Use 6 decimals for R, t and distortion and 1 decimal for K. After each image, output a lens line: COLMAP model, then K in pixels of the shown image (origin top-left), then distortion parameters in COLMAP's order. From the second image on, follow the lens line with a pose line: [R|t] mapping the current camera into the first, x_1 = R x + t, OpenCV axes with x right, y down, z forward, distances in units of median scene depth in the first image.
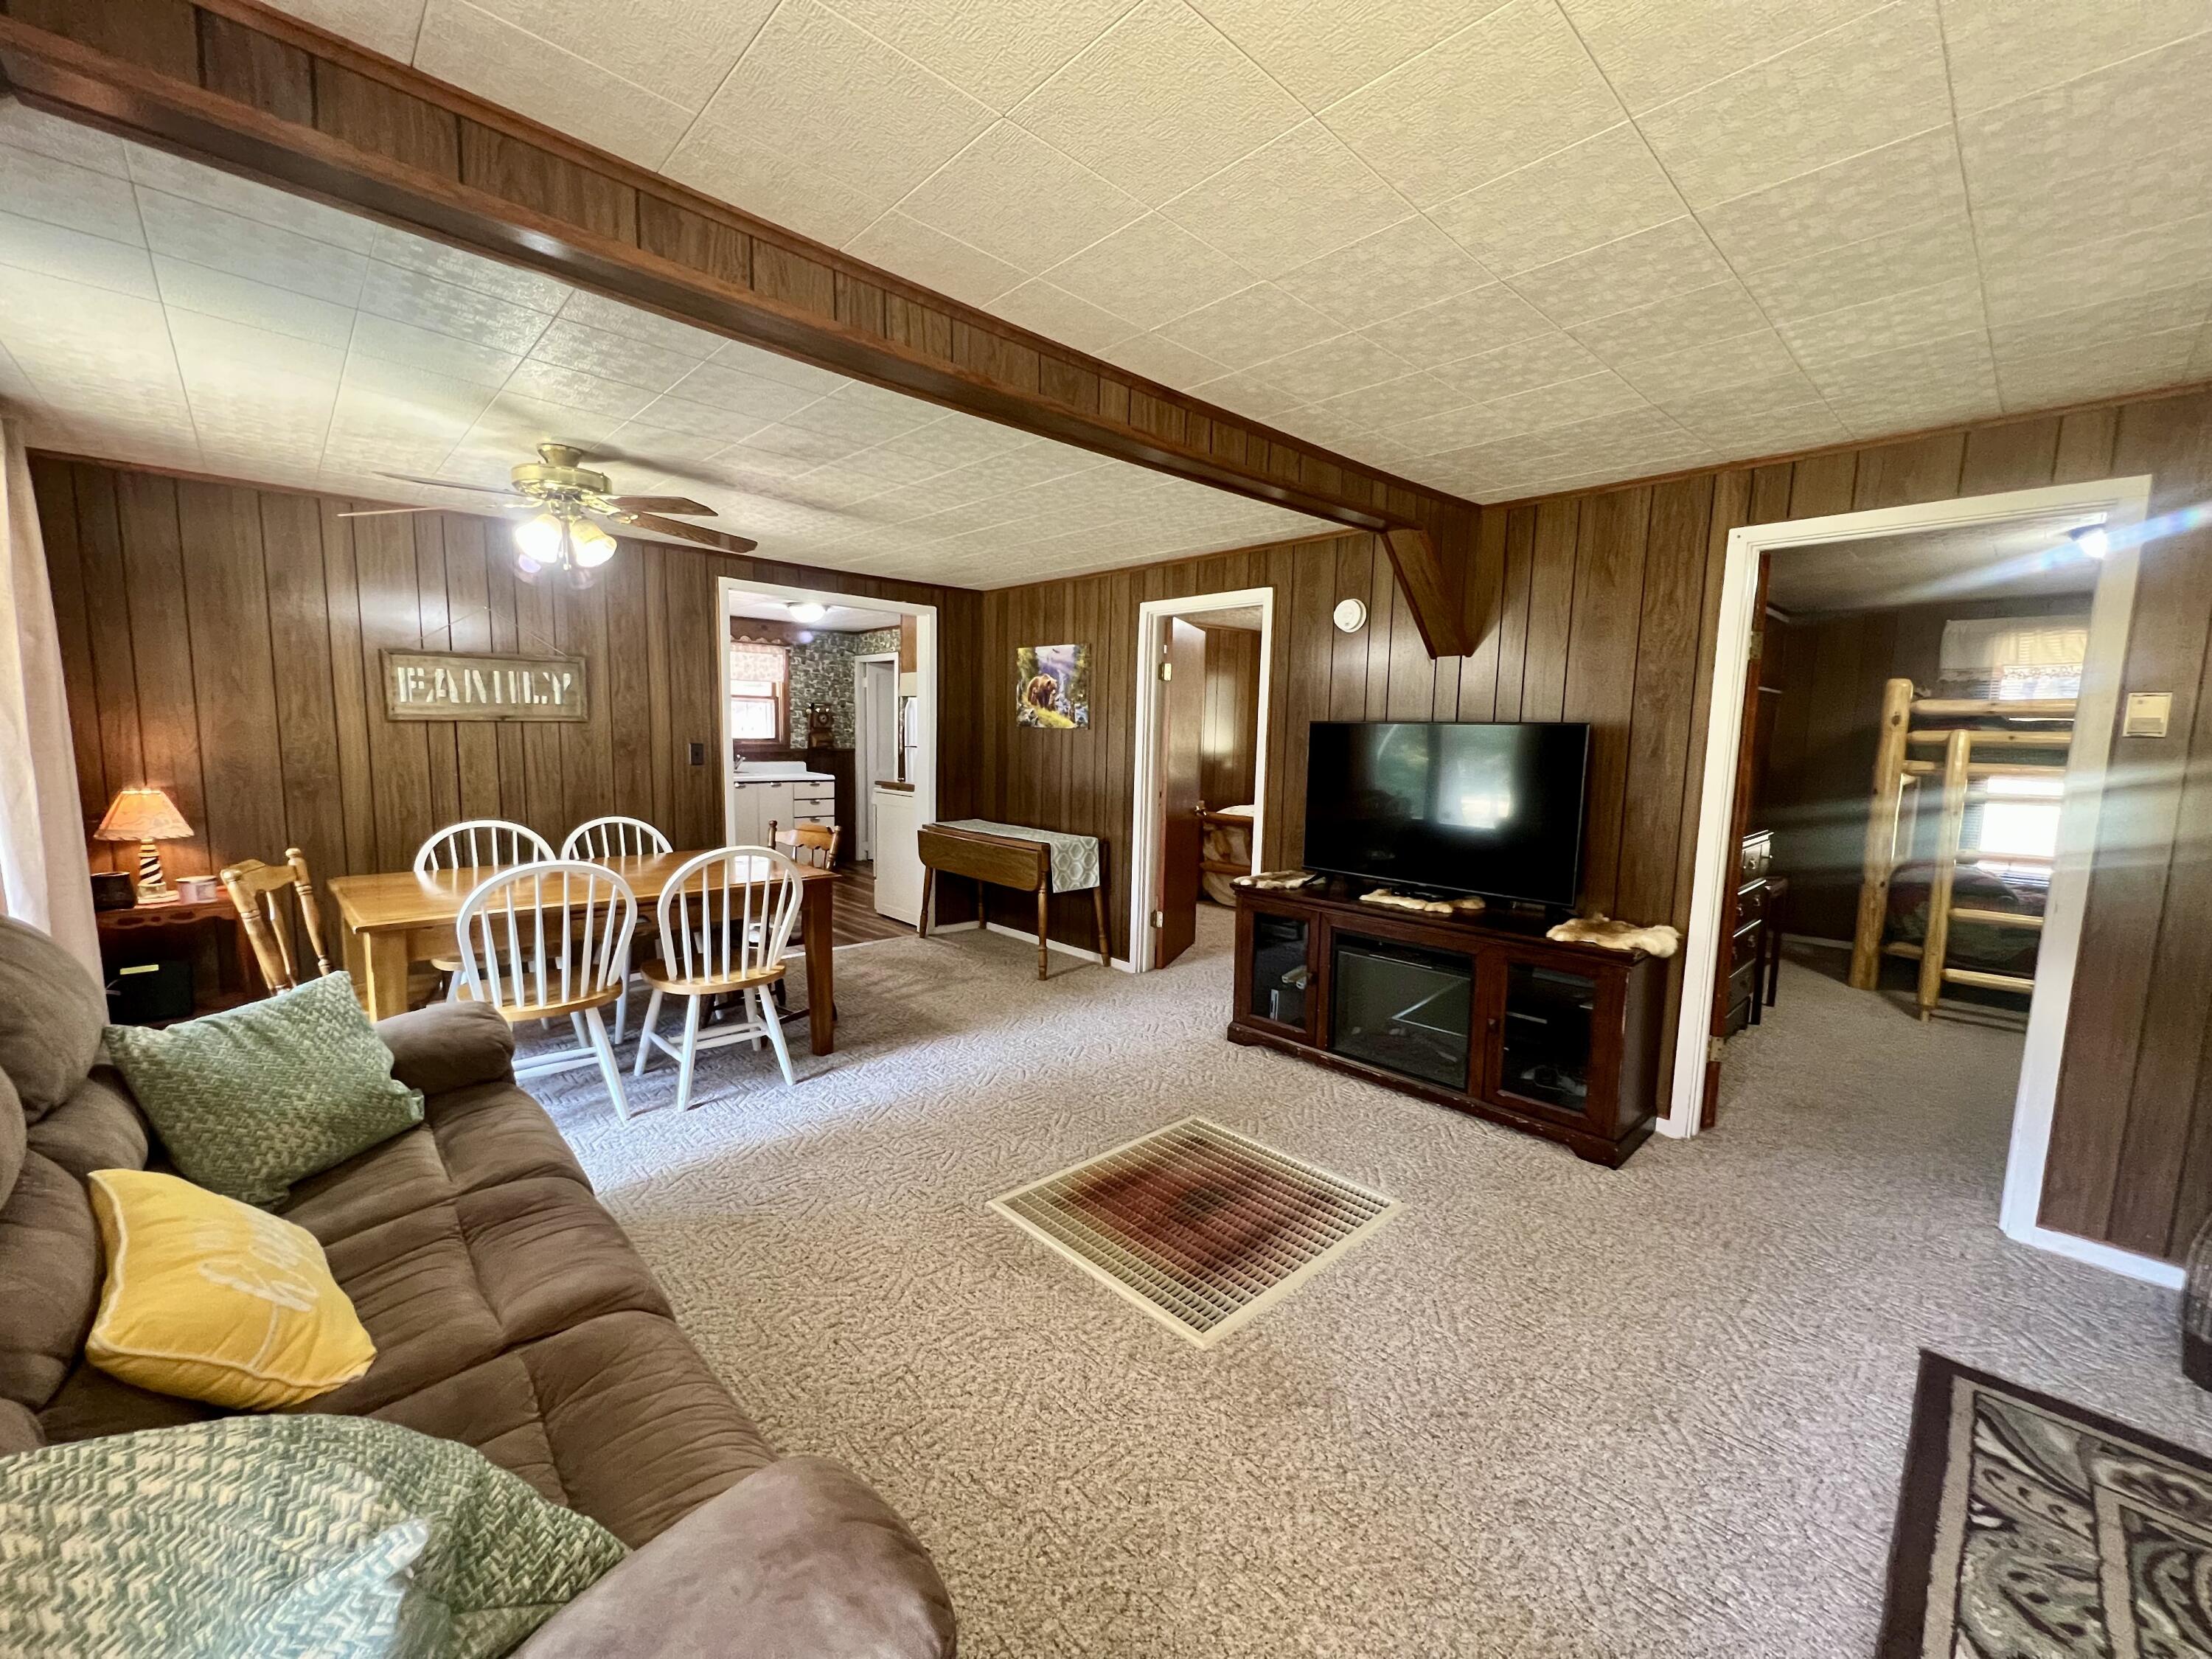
lens RADIAL K [[883.2, 0, 1106.7], [0, 883.2, 835.2], [0, 0, 1]] dist [-0.002961, 0.001119]
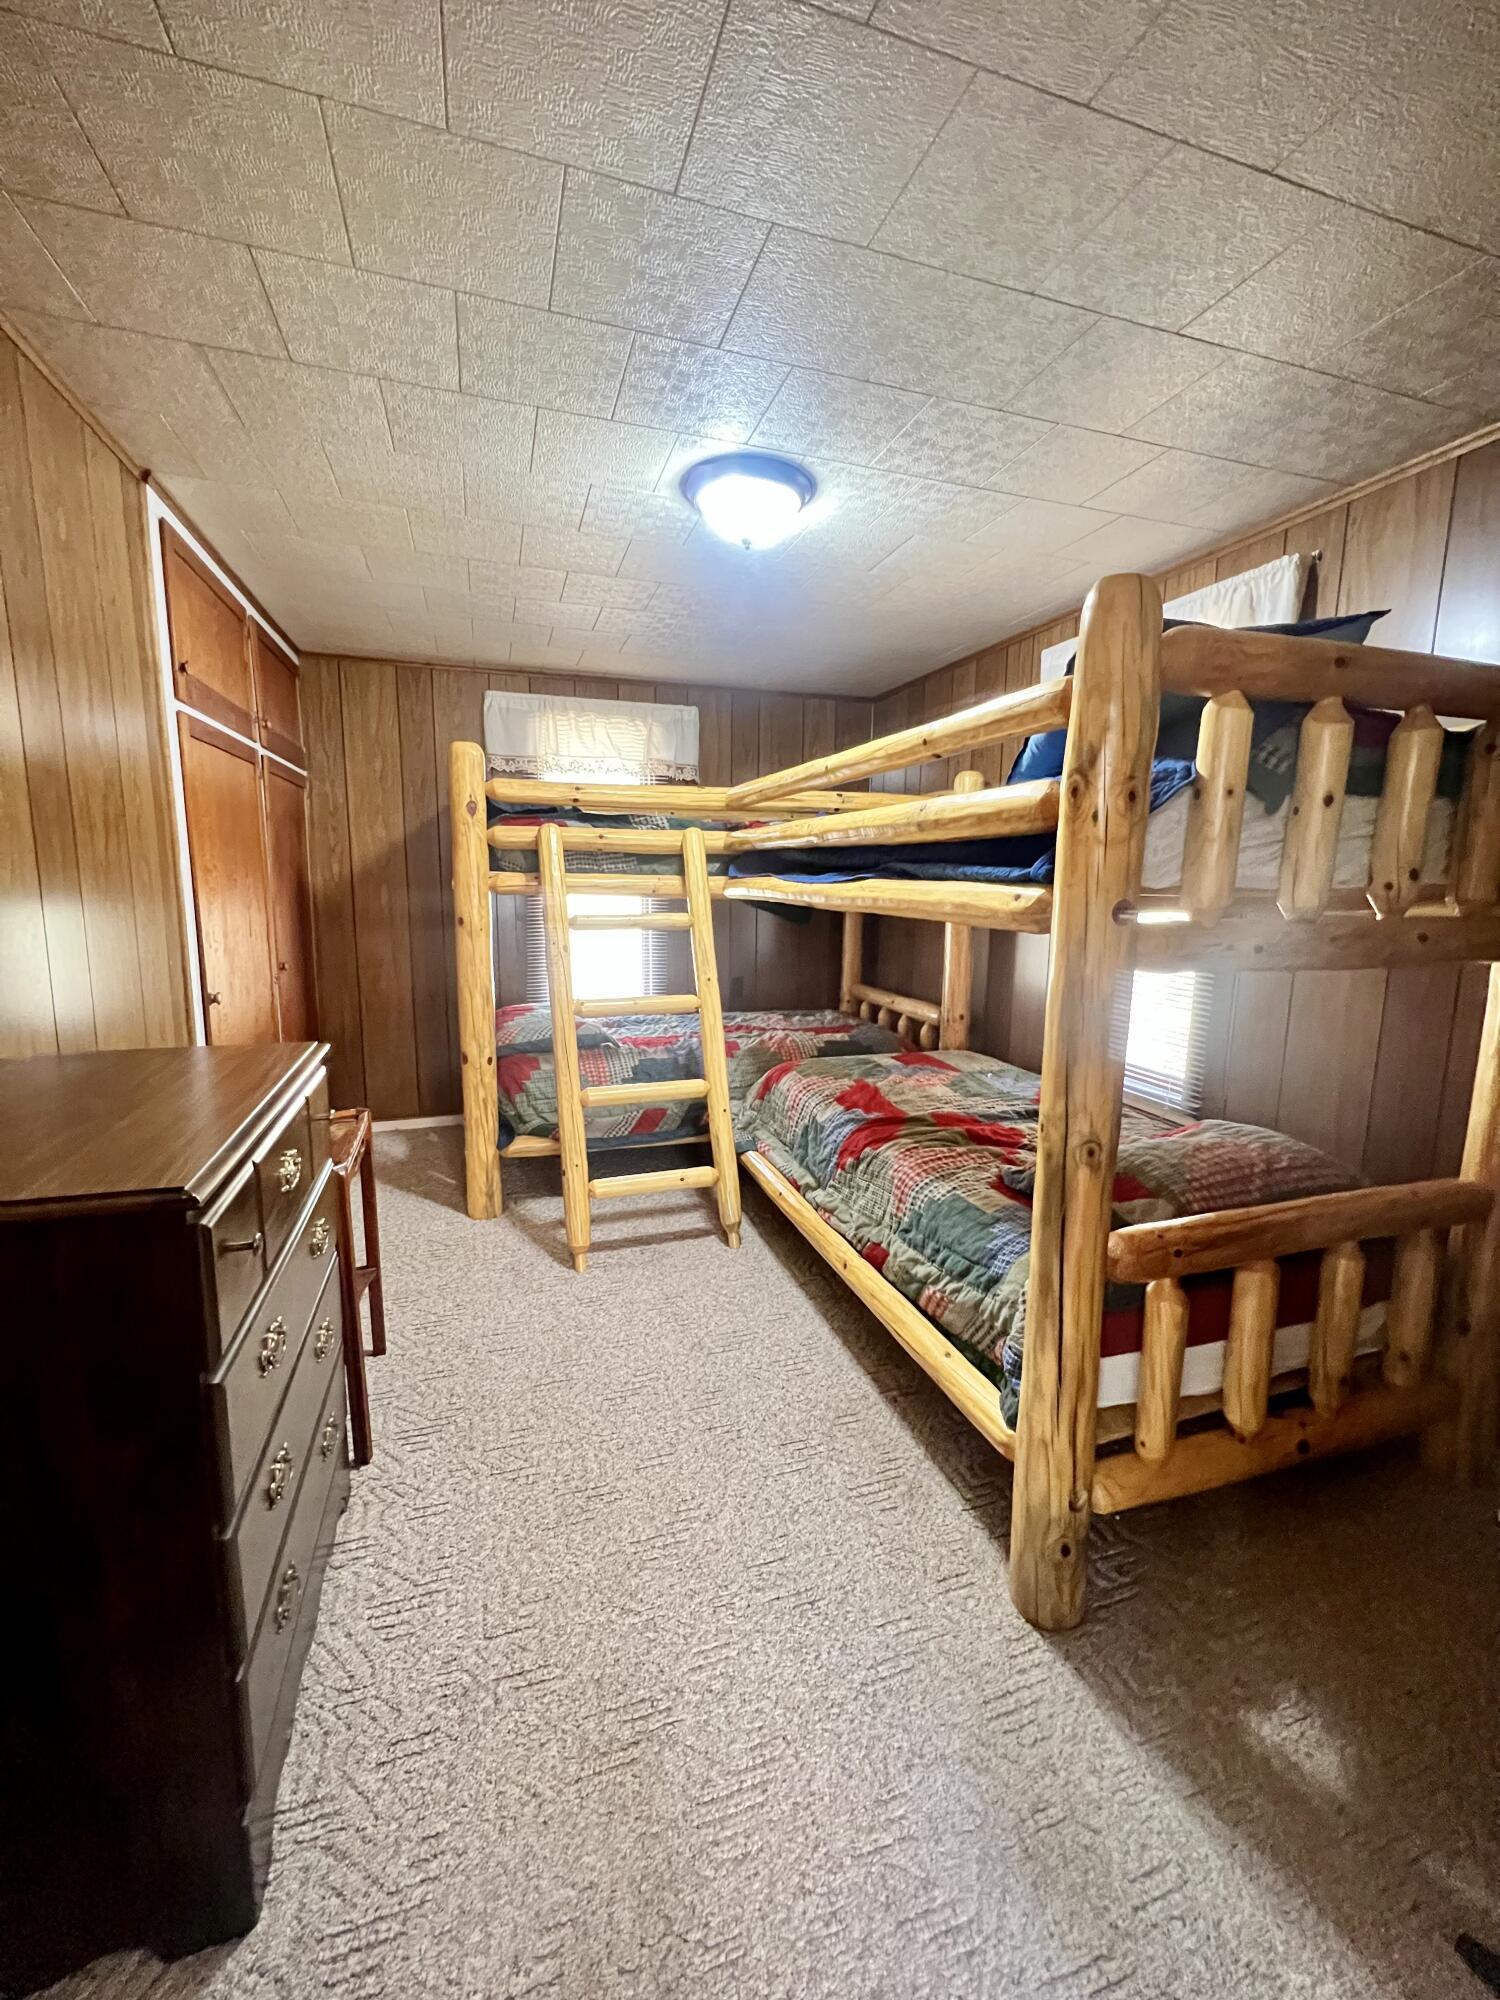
lens RADIAL K [[798.5, 0, 752.4], [0, 798.5, 999.8], [0, 0, 1]] dist [-0.002961, 0.001119]
pose [[0.421492, -0.158912, 0.892800, 0.457934], [0.111371, 0.986144, 0.122948, -0.044303], [-0.899967, 0.047611, 0.433350, 0.587351]]
